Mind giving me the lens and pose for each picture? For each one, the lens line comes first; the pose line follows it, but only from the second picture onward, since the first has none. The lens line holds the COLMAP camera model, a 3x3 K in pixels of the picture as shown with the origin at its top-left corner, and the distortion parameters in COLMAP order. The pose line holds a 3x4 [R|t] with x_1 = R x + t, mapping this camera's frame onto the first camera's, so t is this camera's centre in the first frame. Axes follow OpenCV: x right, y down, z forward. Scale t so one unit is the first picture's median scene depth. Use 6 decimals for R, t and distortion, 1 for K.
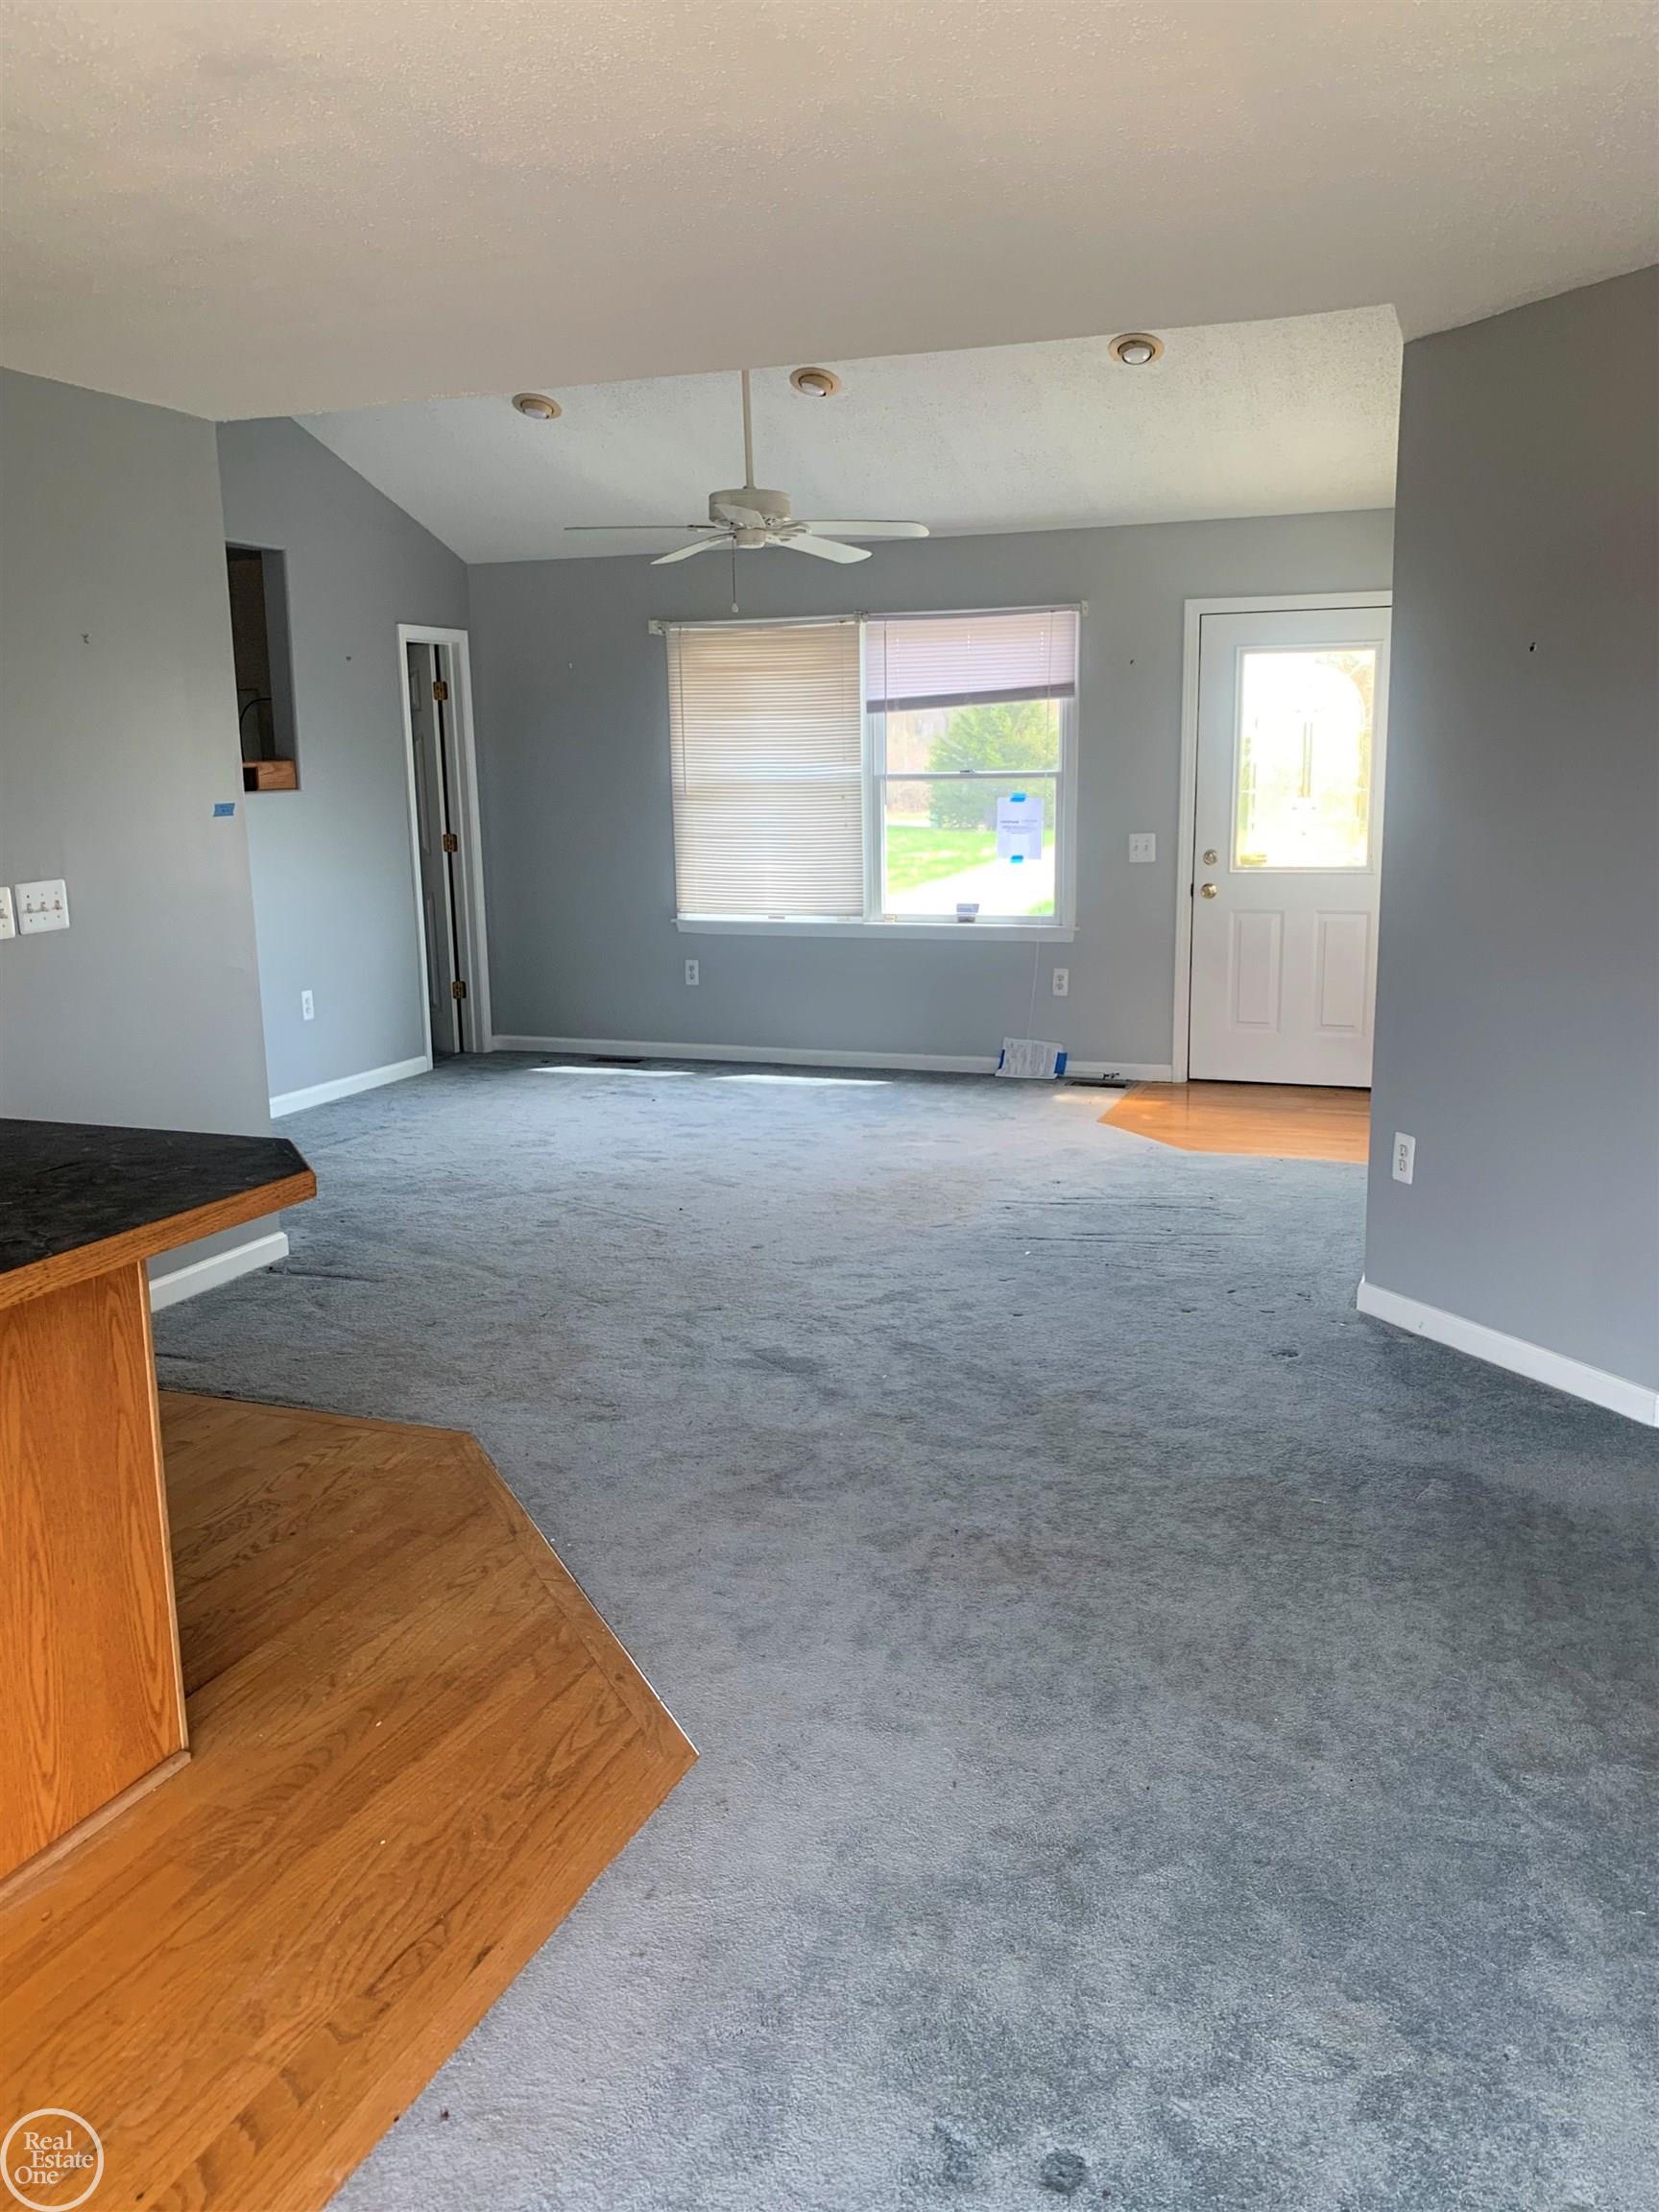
lens RADIAL K [[1706.2, 0, 869.6], [0, 1706.2, 1102.4], [0, 0, 1]] dist [-0.009574, 0.002200]
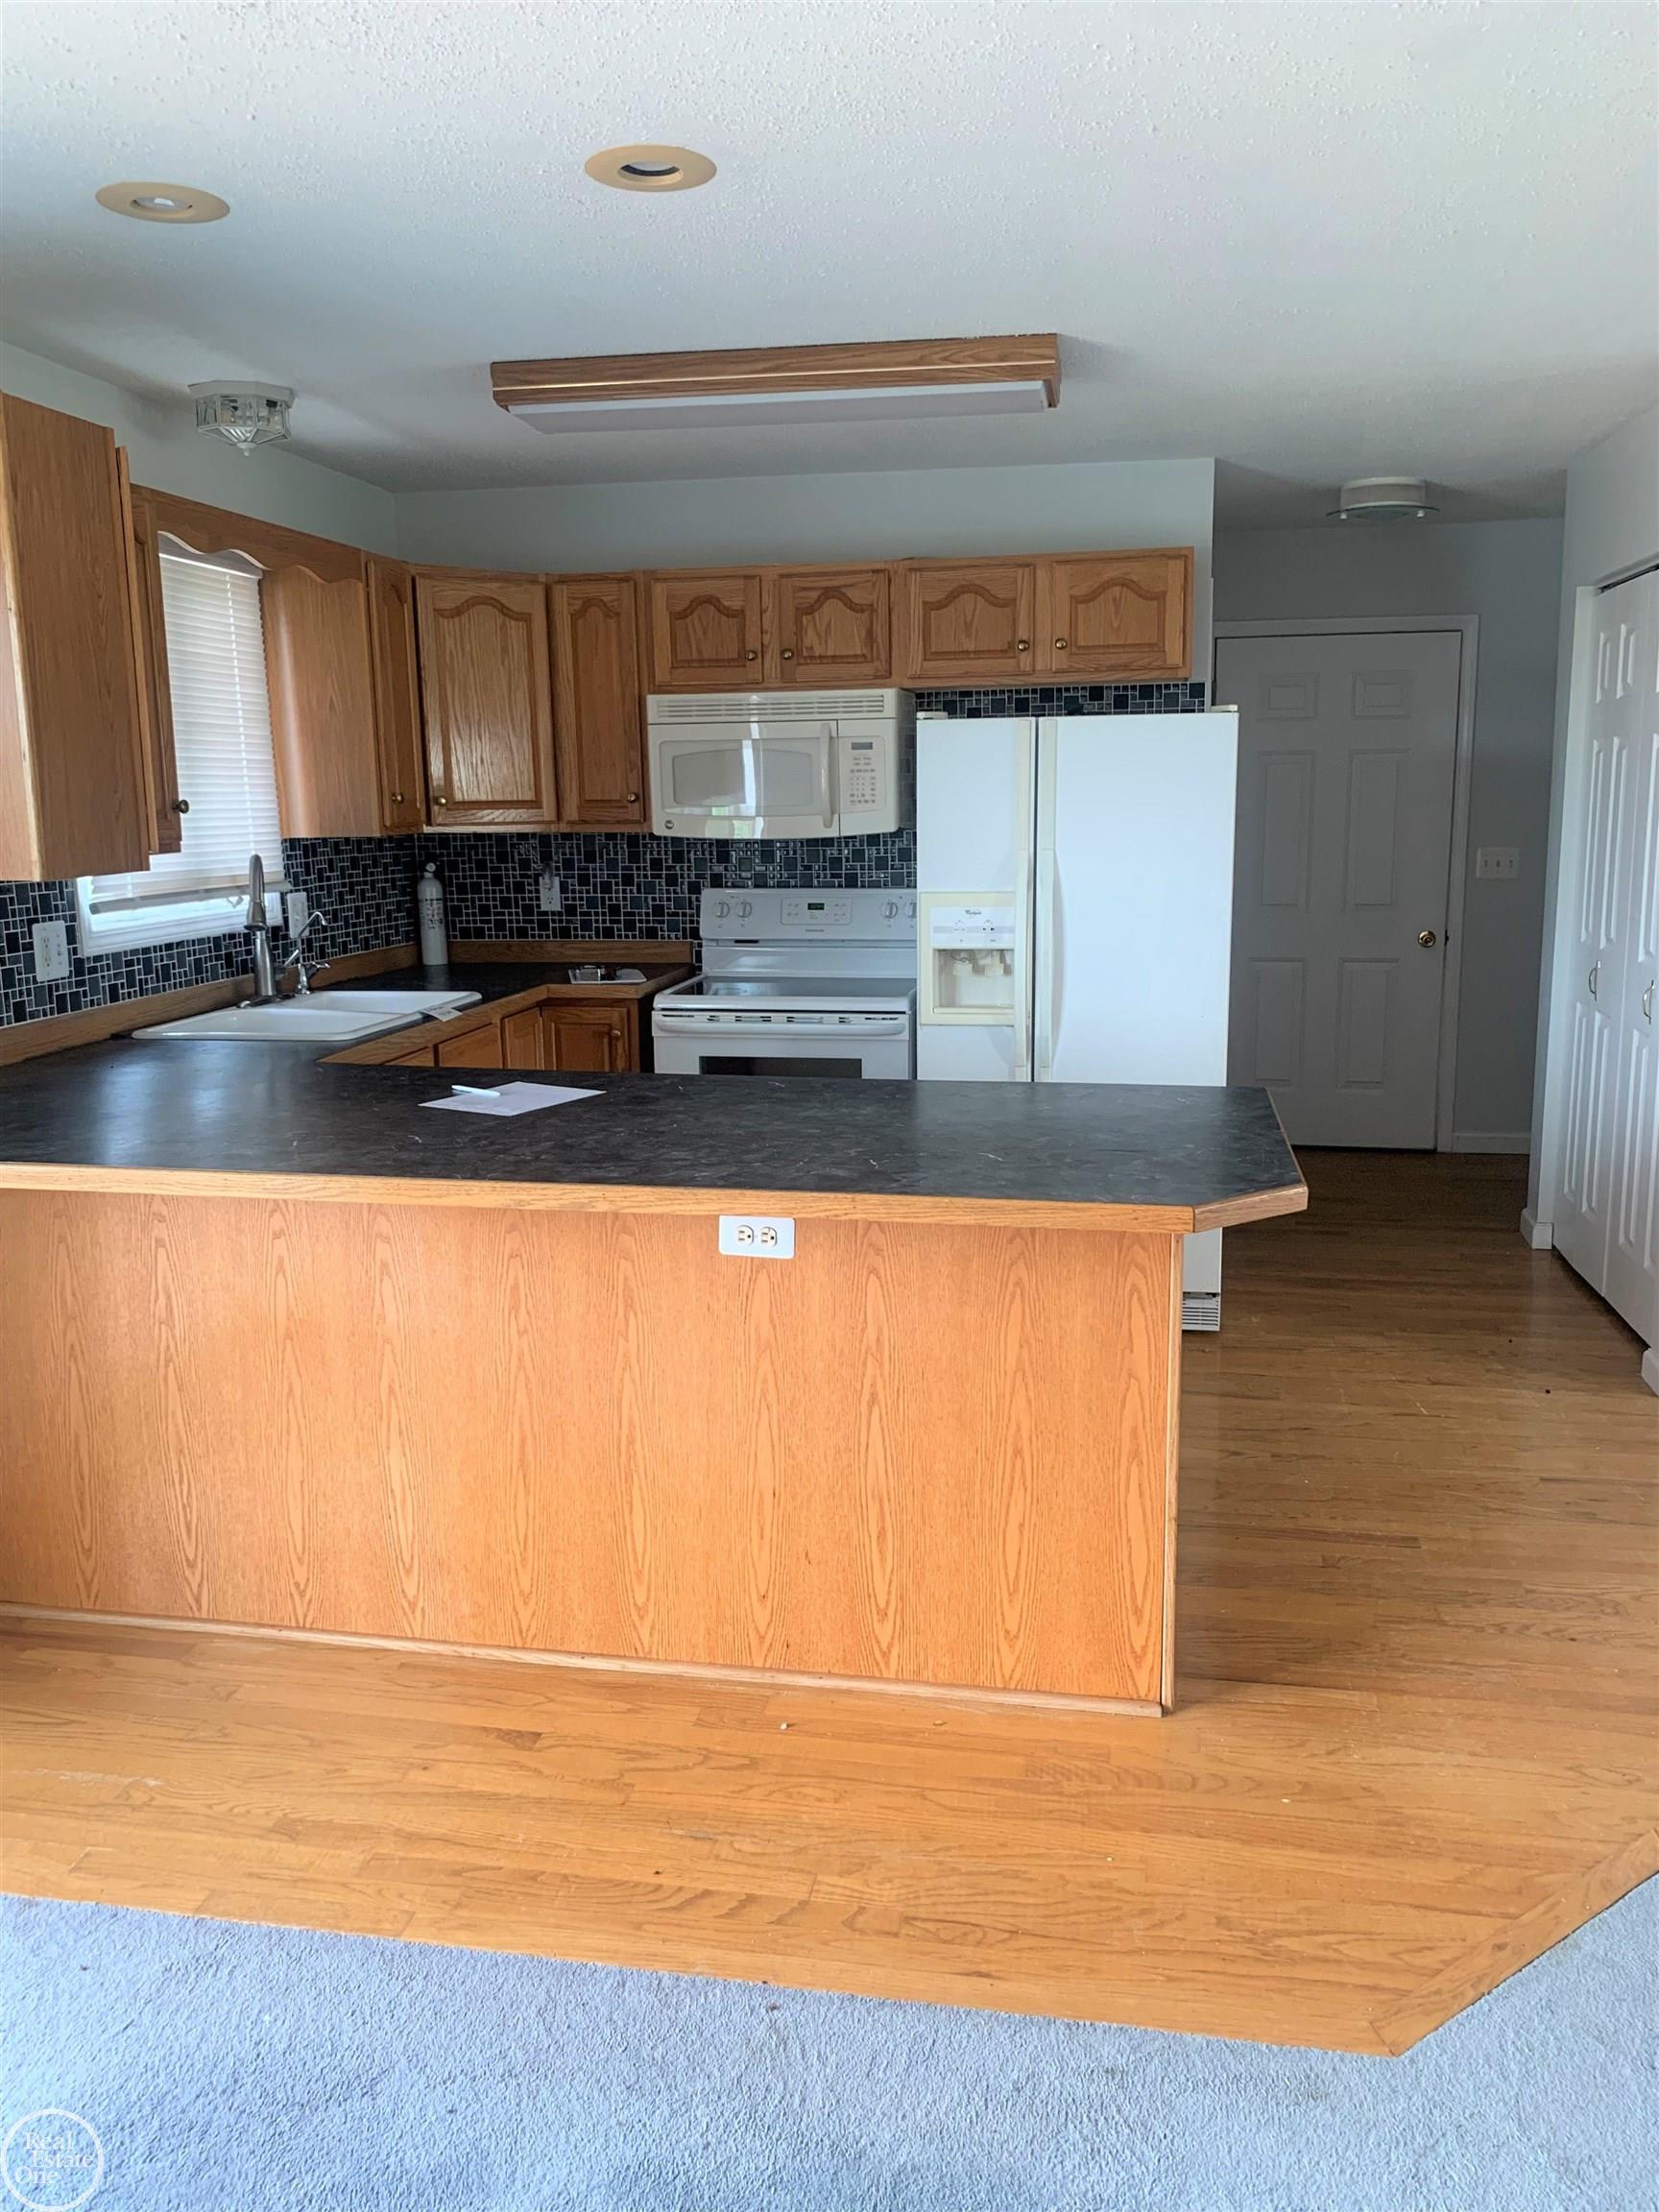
lens RADIAL K [[1706.2, 0, 869.6], [0, 1706.2, 1102.4], [0, 0, 1]] dist [-0.009574, 0.002200]
pose [[0.194474, 0.195540, -0.961220, 0.562666], [-0.184376, 0.969750, 0.159972, -0.138792], [0.963424, 0.146116, 0.224644, 0.555213]]
